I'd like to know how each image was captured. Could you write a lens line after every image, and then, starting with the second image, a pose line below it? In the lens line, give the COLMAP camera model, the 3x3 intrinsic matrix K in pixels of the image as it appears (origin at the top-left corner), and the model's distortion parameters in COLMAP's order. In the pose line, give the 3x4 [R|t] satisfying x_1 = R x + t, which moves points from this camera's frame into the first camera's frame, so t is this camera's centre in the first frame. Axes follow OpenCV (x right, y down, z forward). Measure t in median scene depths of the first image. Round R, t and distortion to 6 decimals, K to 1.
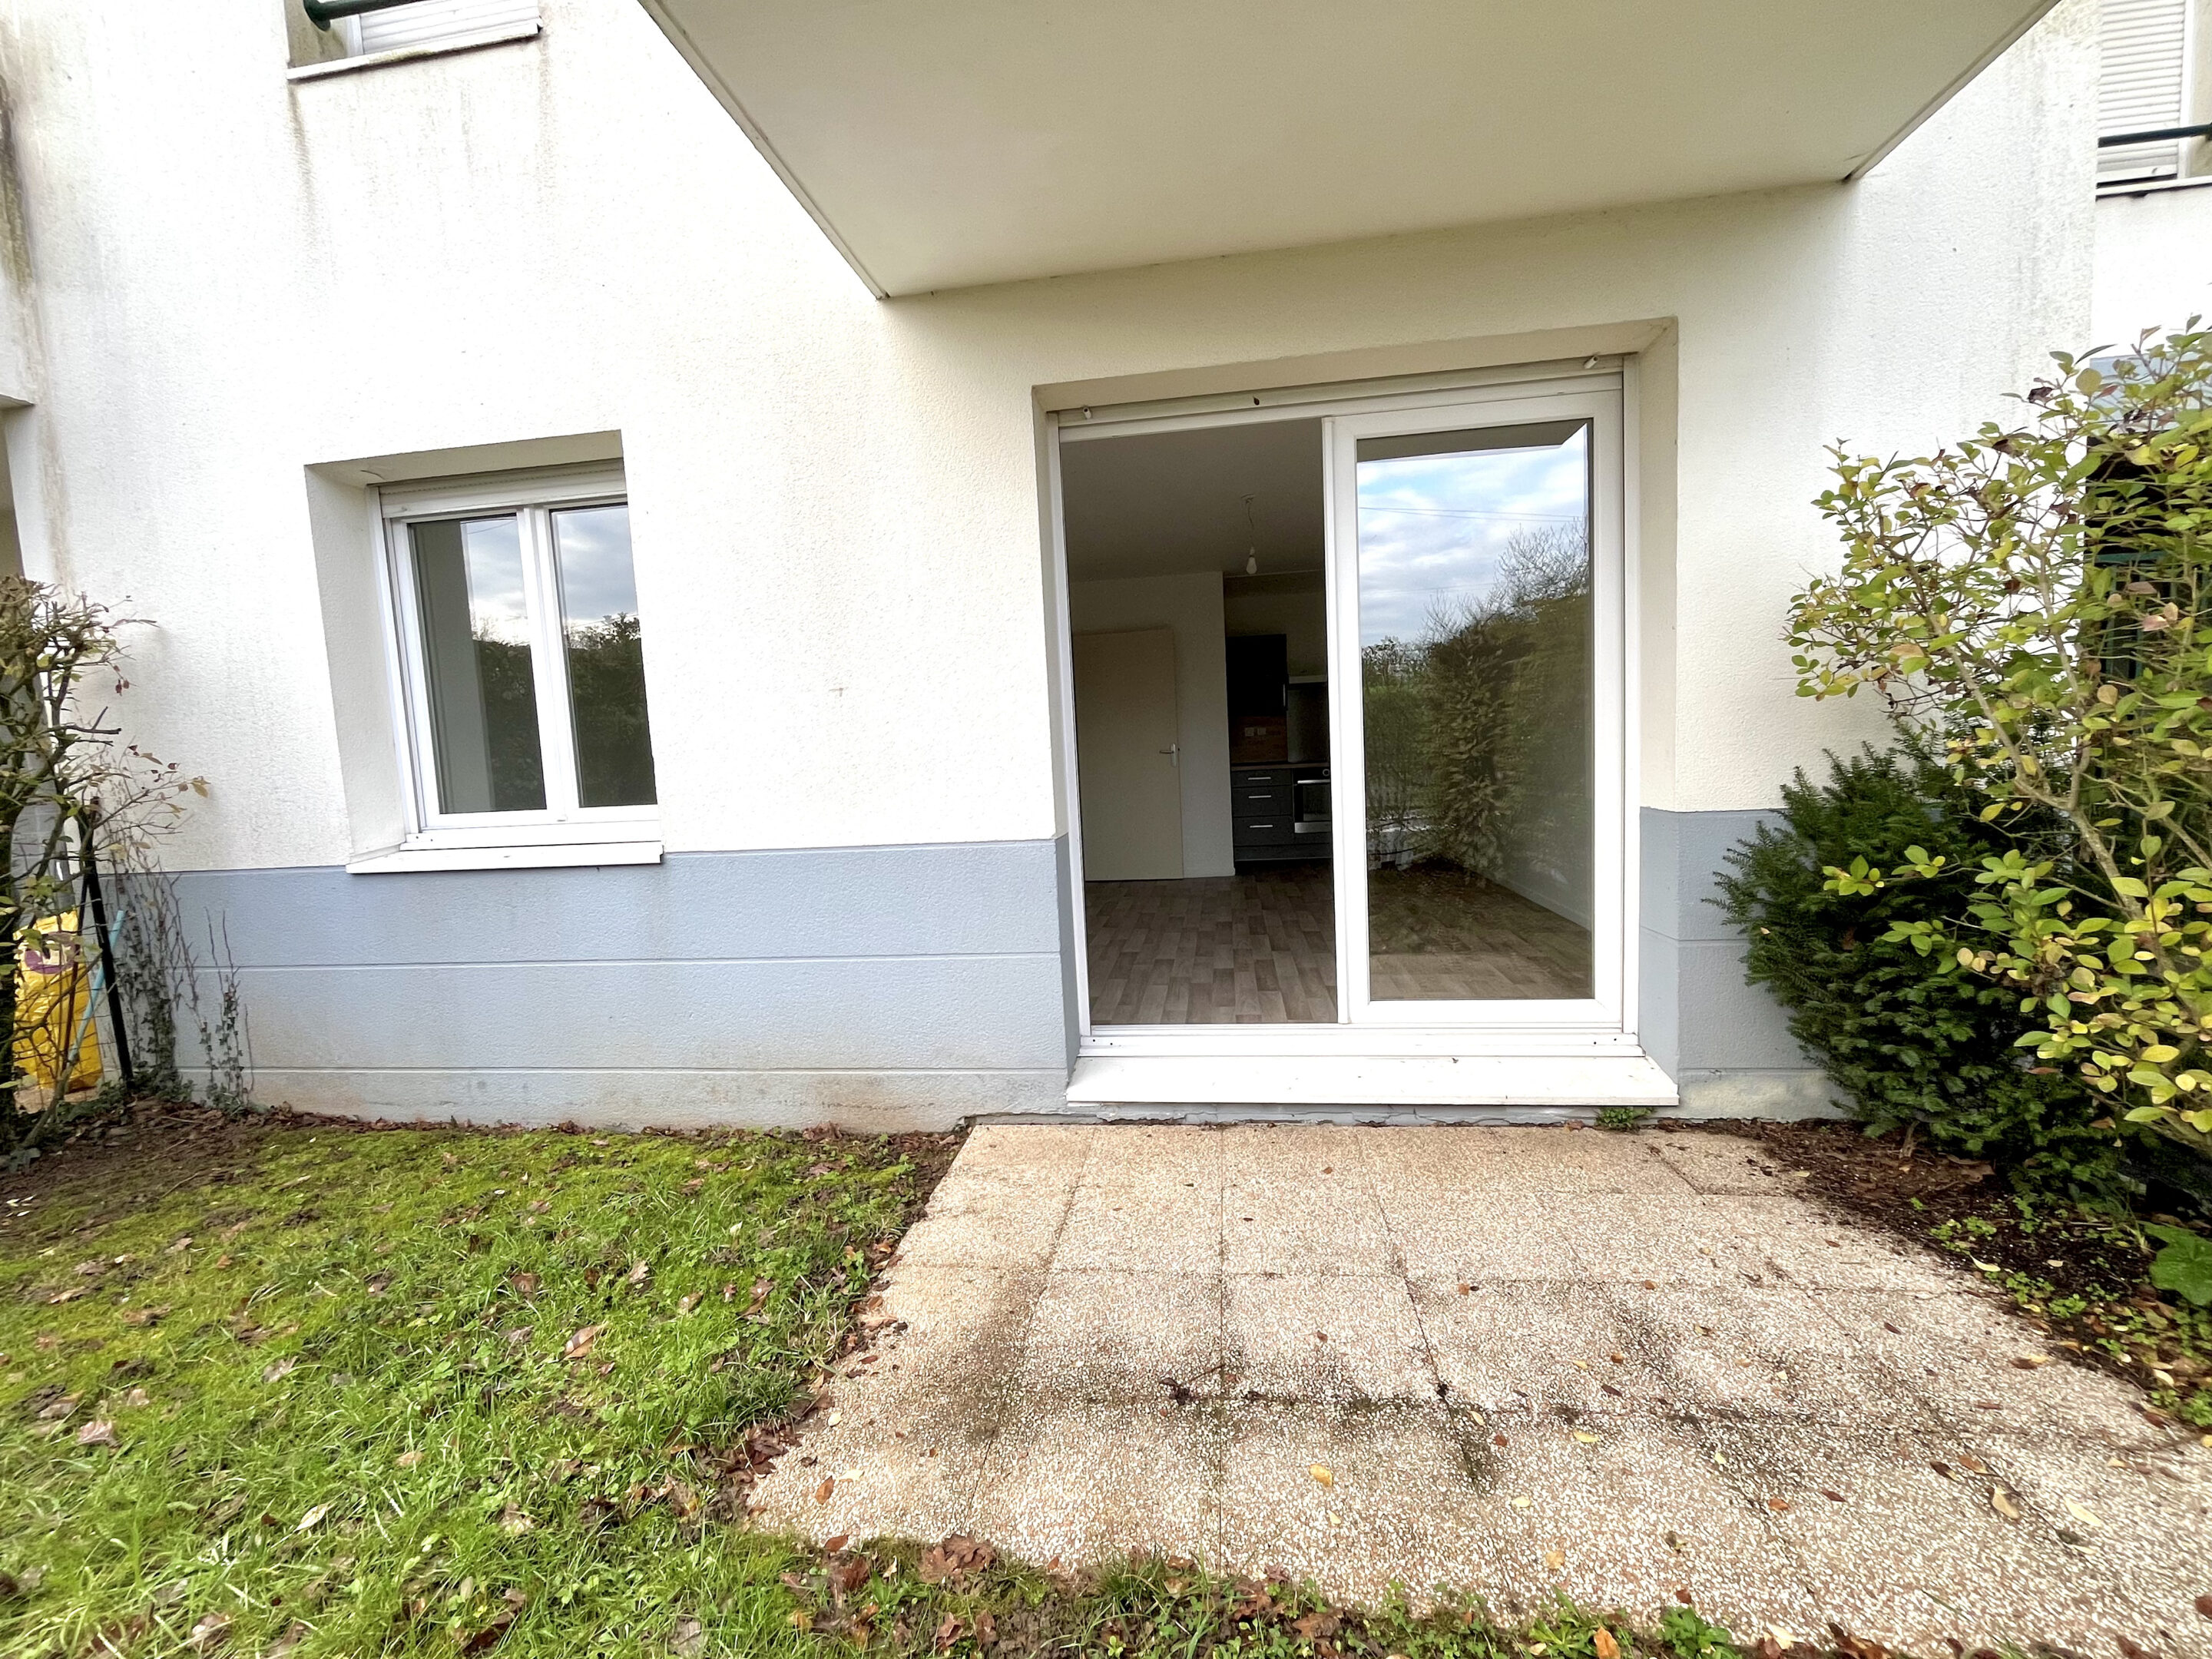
lens RADIAL K [[896.9, 0, 1109.2], [0, 896.9, 828.9], [0, 0, 1]] dist [-0.001957, -0.000468]
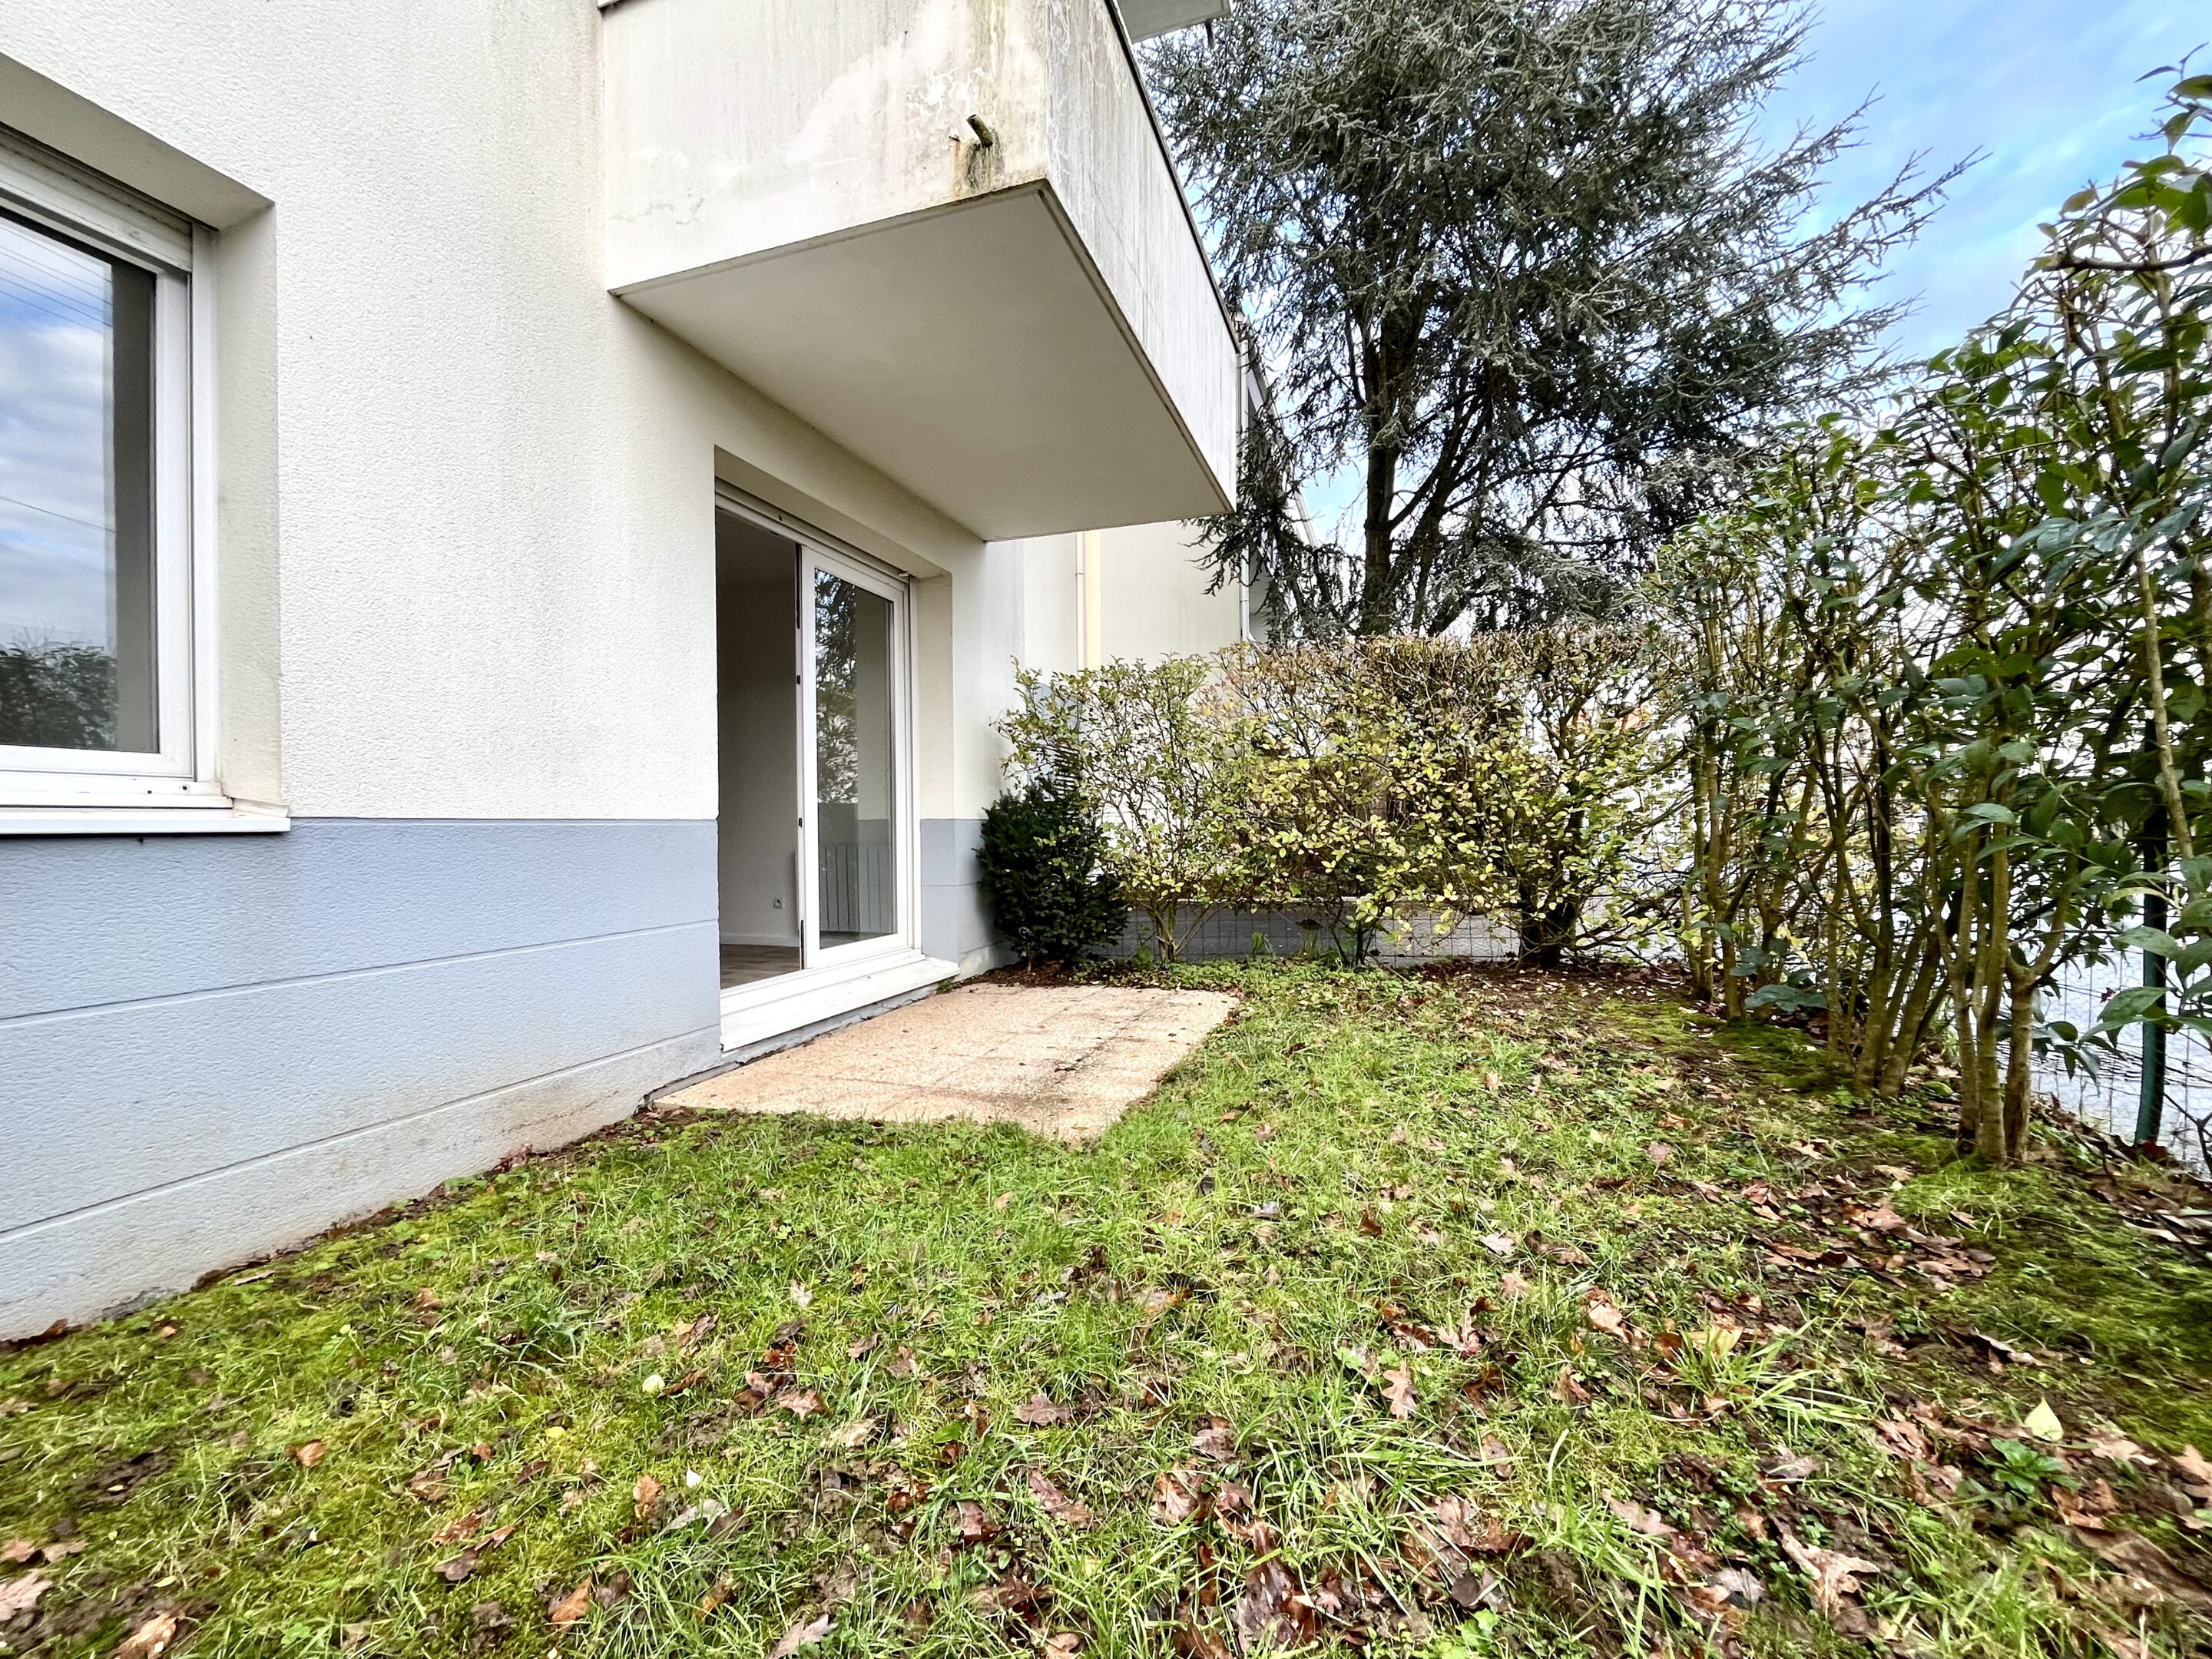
lens RADIAL K [[896.9, 0, 1111.9], [0, 896.9, 828.9], [0, 0, 1]] dist [-0.001957, -0.000468]
pose [[0.179432, 0.044304, 0.982772, -1.092221], [0.085429, 0.994510, -0.060430, 0.133992], [-0.980054, 0.094800, 0.174662, 0.294326]]
